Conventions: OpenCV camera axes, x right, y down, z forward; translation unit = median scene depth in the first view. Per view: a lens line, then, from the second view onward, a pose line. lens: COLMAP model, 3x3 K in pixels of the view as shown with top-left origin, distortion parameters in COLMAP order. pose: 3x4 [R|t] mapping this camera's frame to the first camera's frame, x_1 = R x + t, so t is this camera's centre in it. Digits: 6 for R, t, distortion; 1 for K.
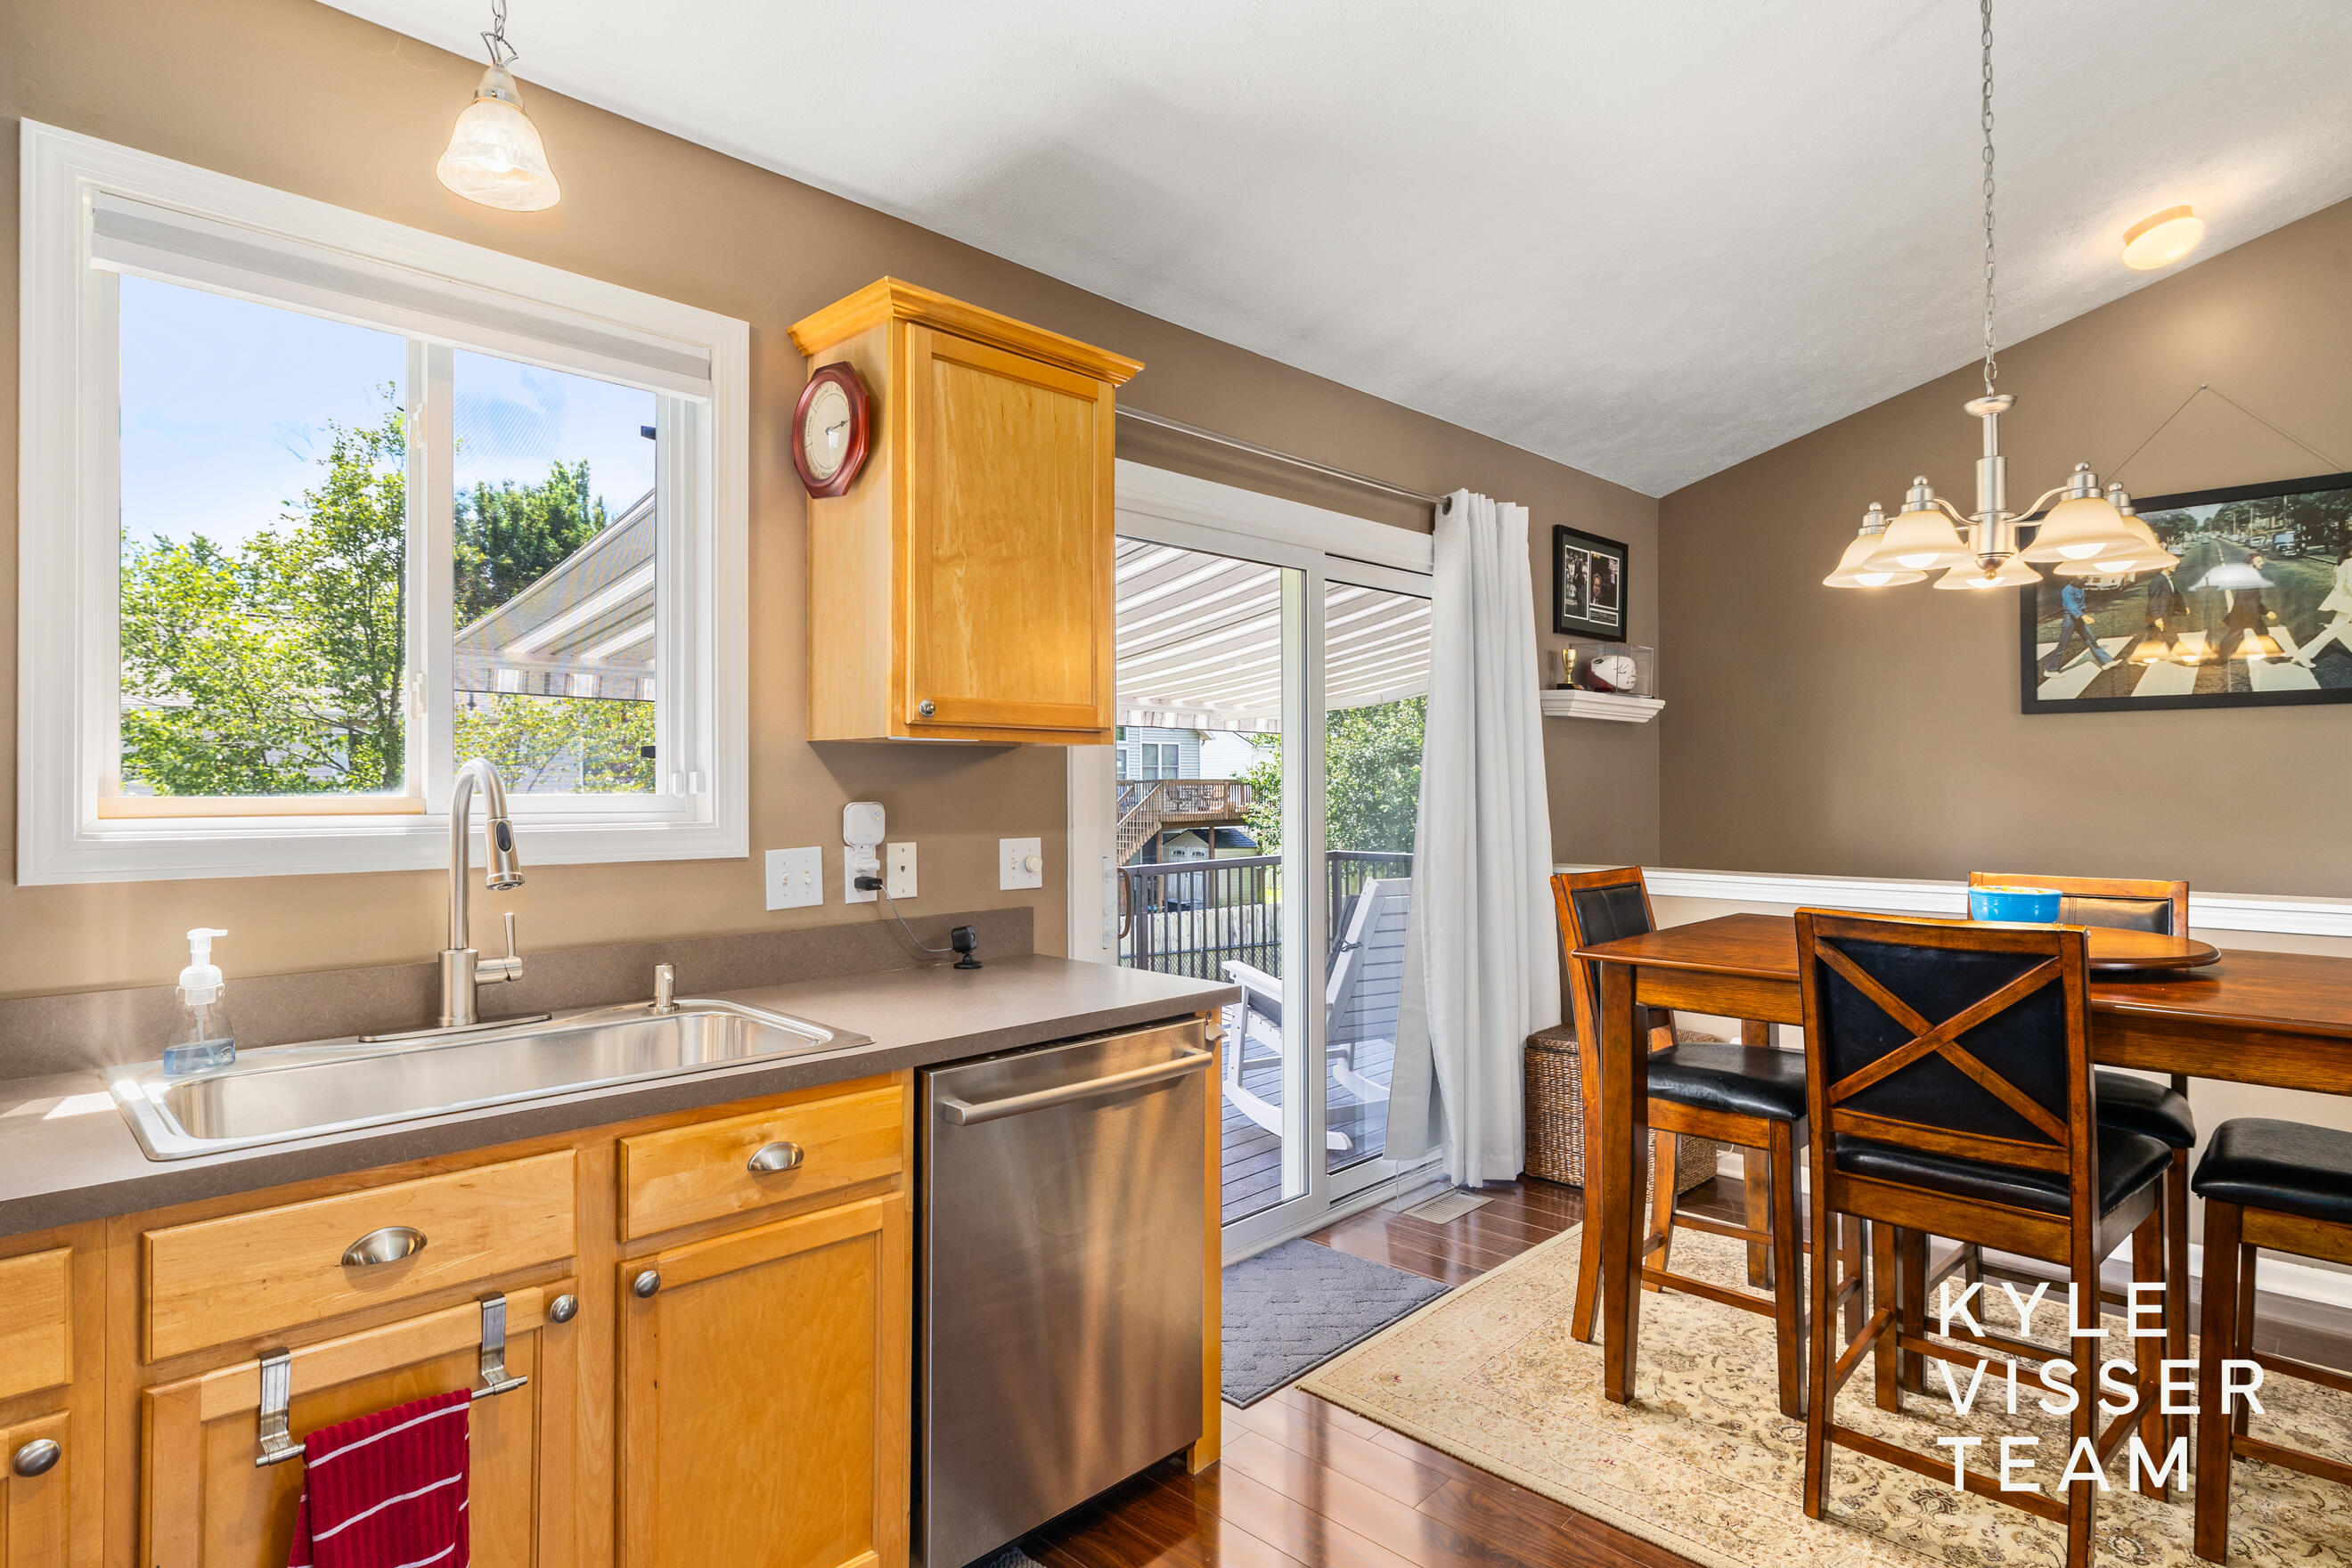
lens RADIAL K [[1257.3, 0, 1175.3], [0, 1257.3, 774.9], [0, 0, 1]] dist [-0.004885, -0.001026]
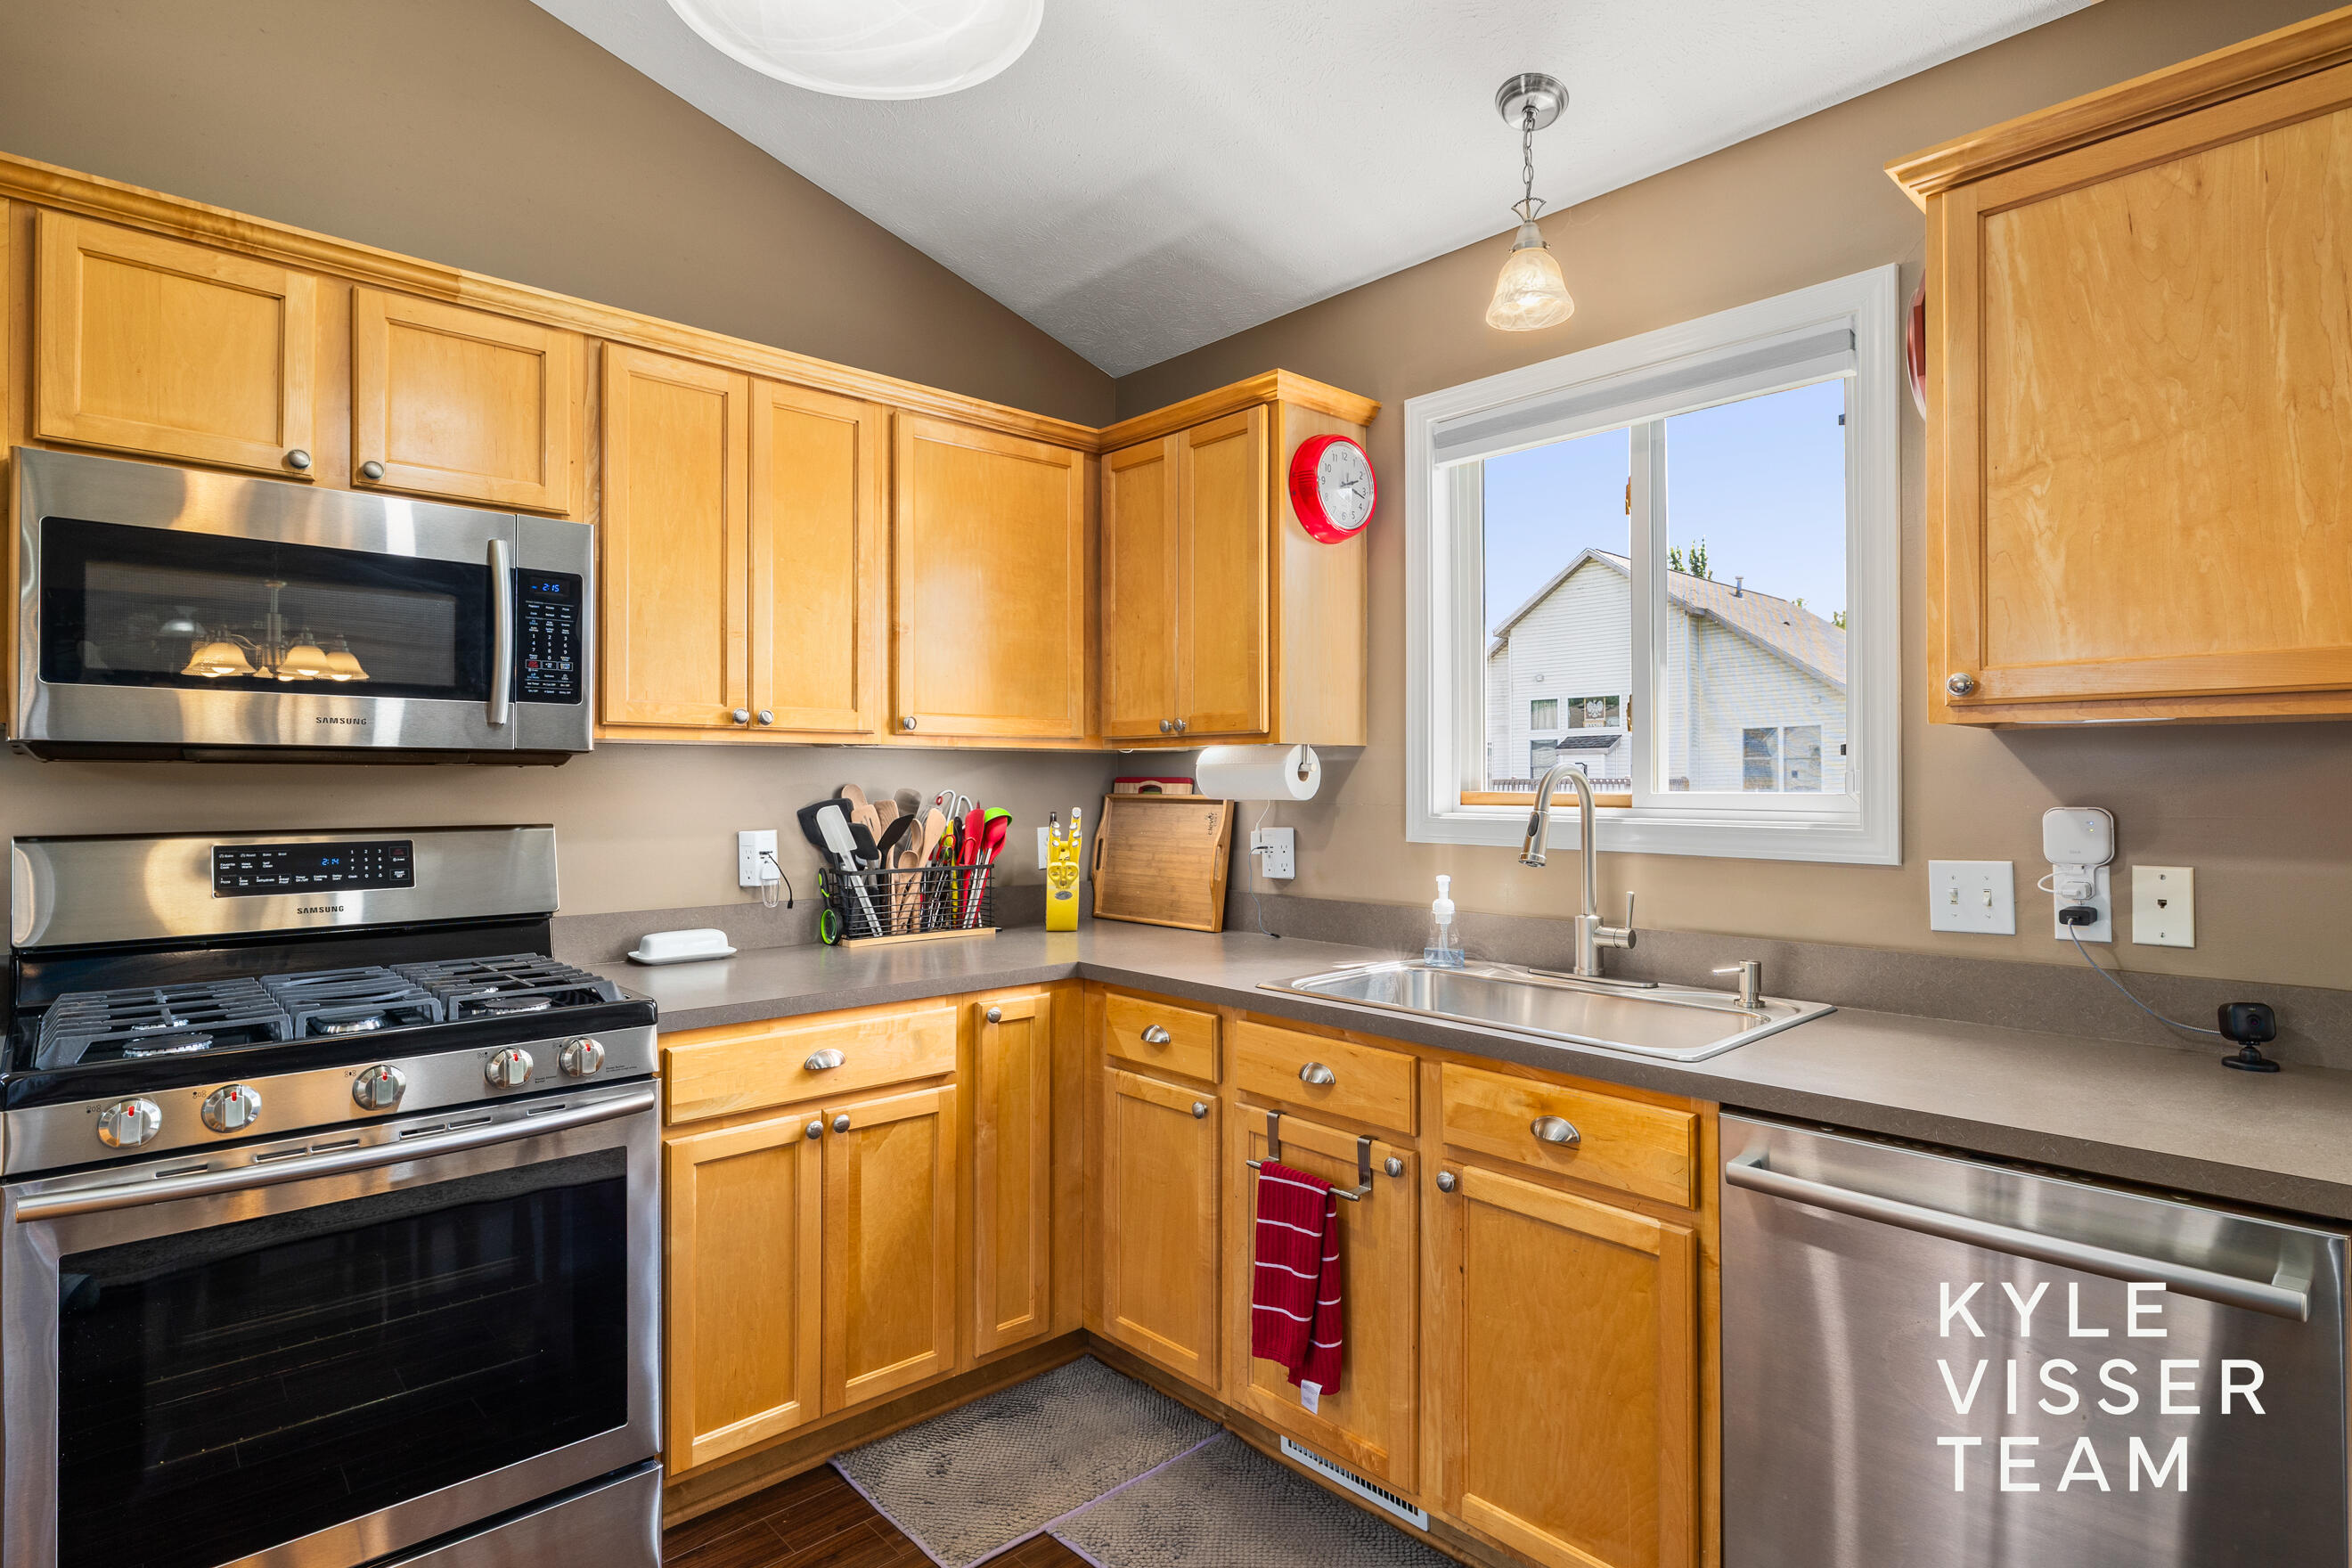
lens RADIAL K [[1208.5, 0, 1181.7], [0, 1208.5, 784.6], [0, 0, 1]] dist [0.000233, 0.000037]
pose [[-0.044828, 0.000294, -0.998995, 0.524045], [0.006860, 0.999976, -0.000013, 0.005006], [0.998971, -0.006853, -0.044828, 0.522048]]
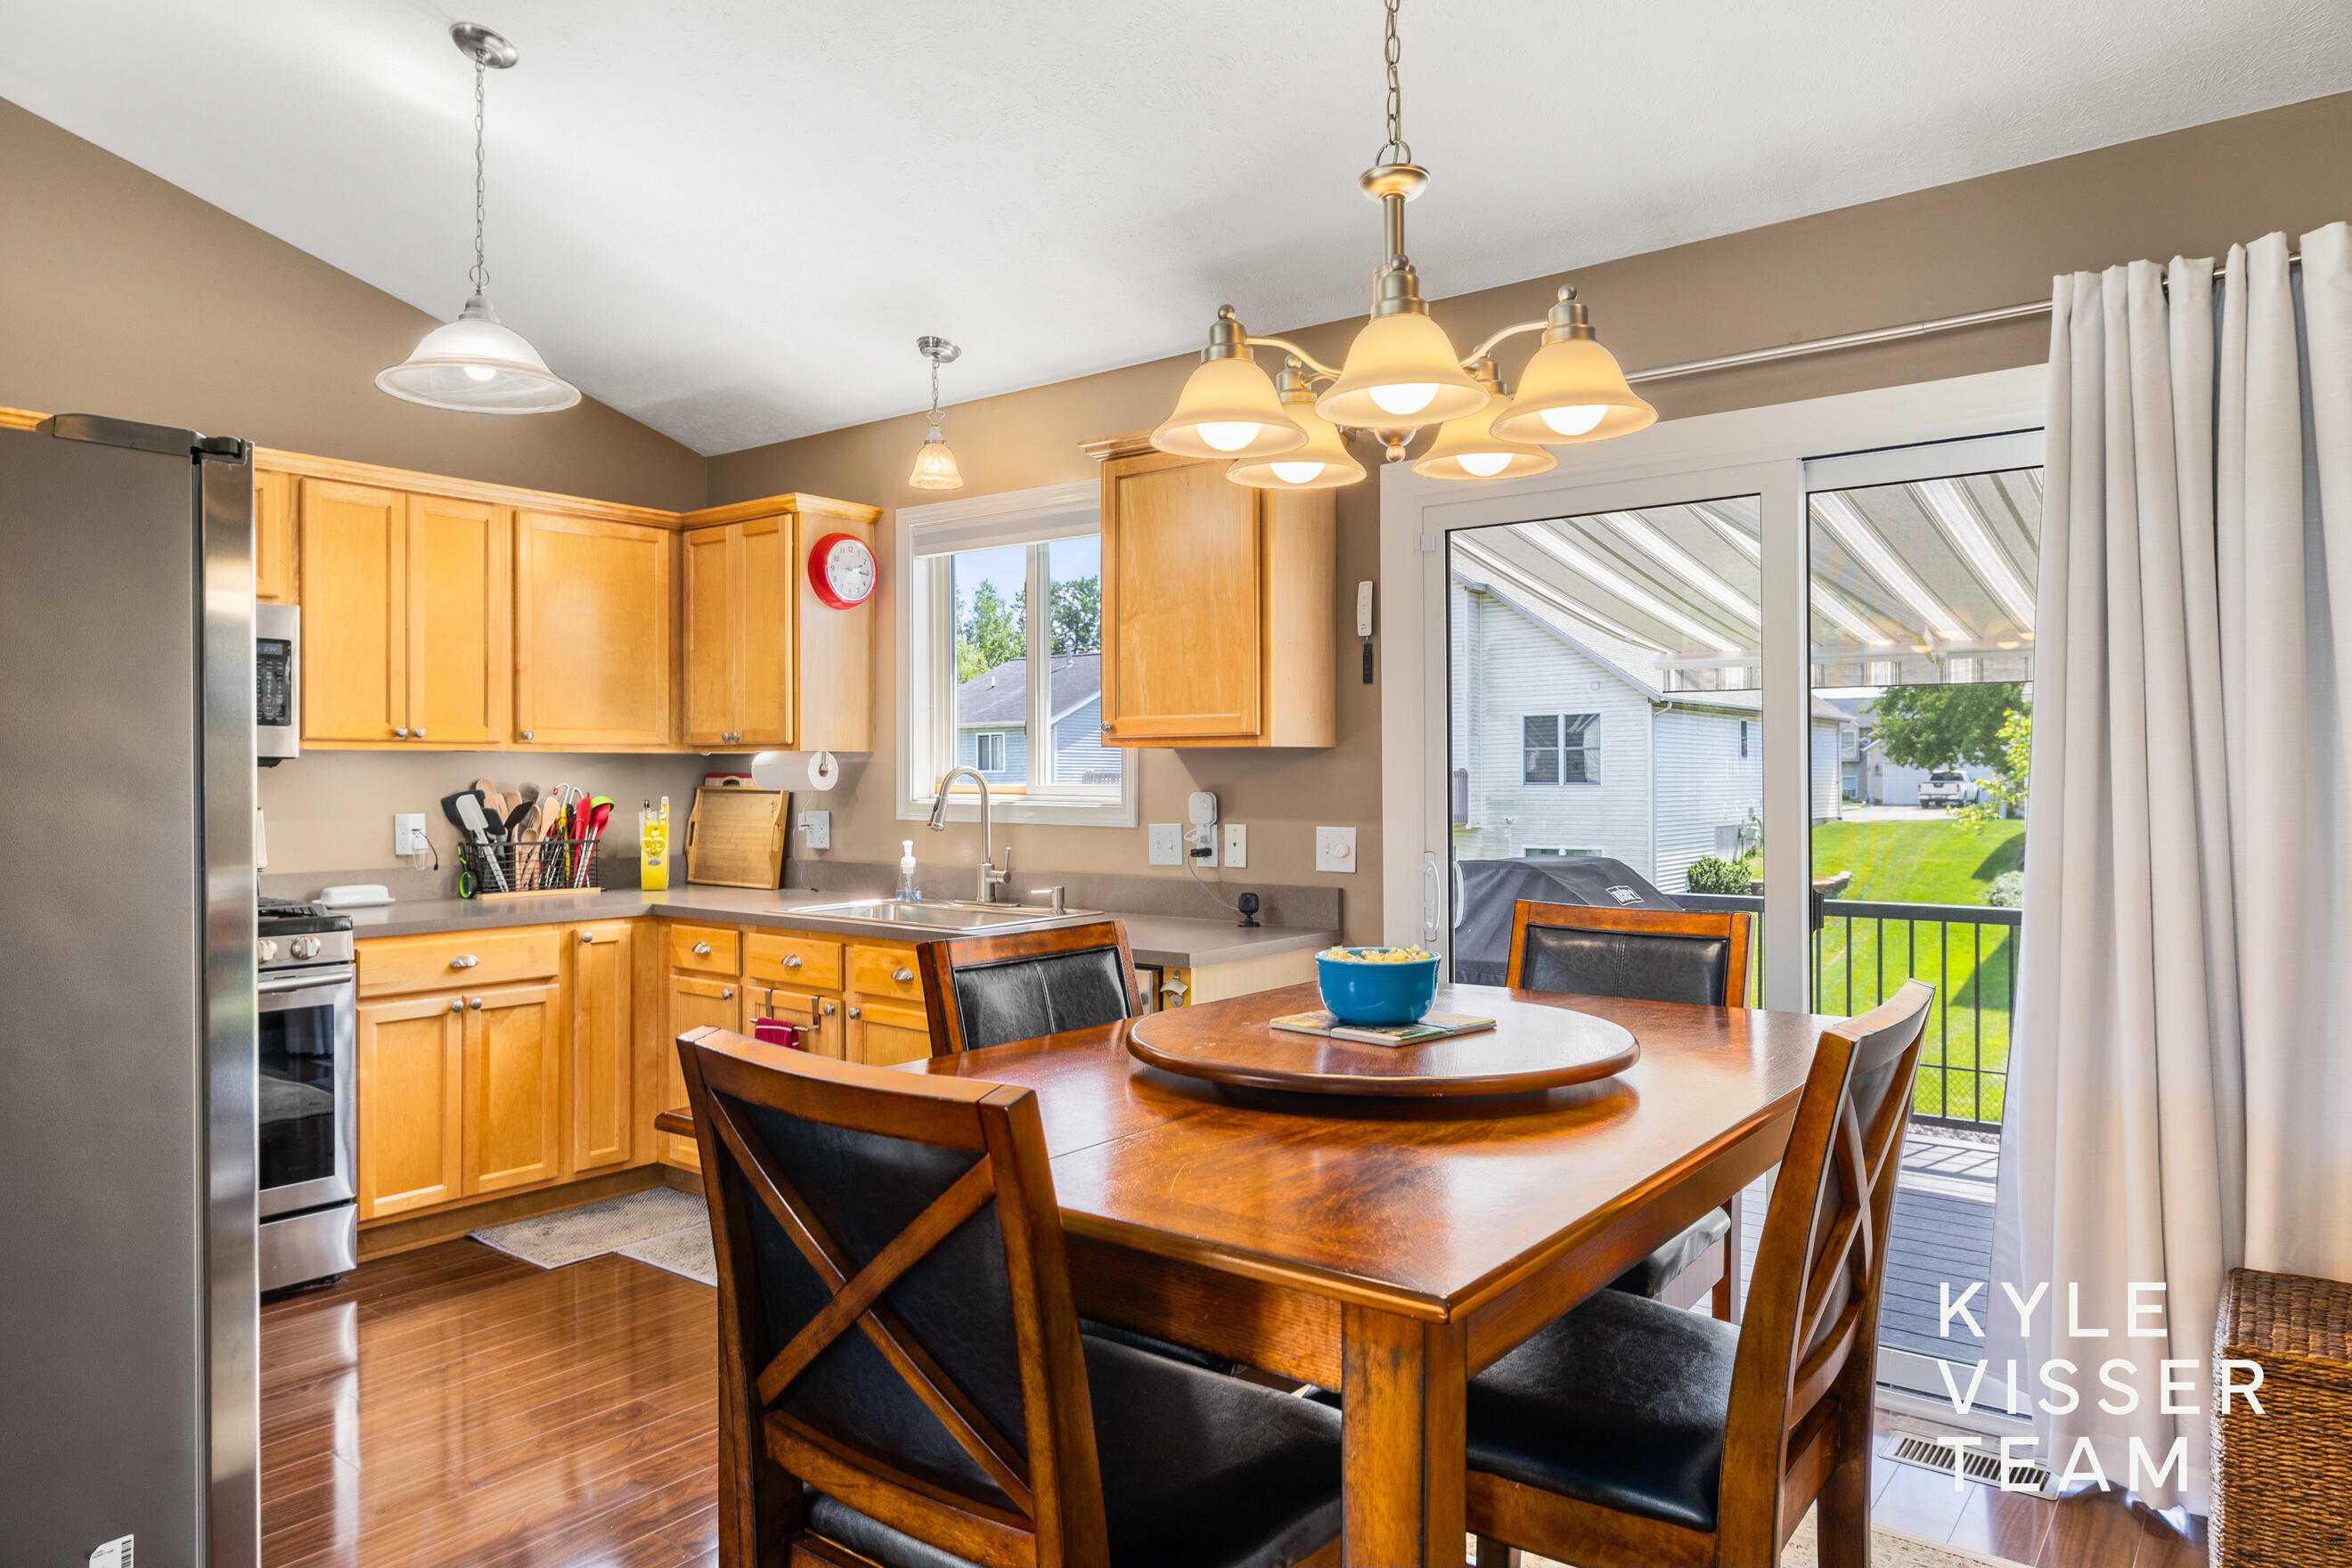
lens RADIAL K [[1475.1, 0, 1171.2], [0, 1475.1, 781.9], [0, 0, 1]] dist [-0.001862, 0.002608]
pose [[0.119692, 0.003436, -0.992805, 1.399330], [0.006534, 0.999970, 0.004249, 0.003830], [0.992790, -0.006995, 0.119666, 0.814303]]
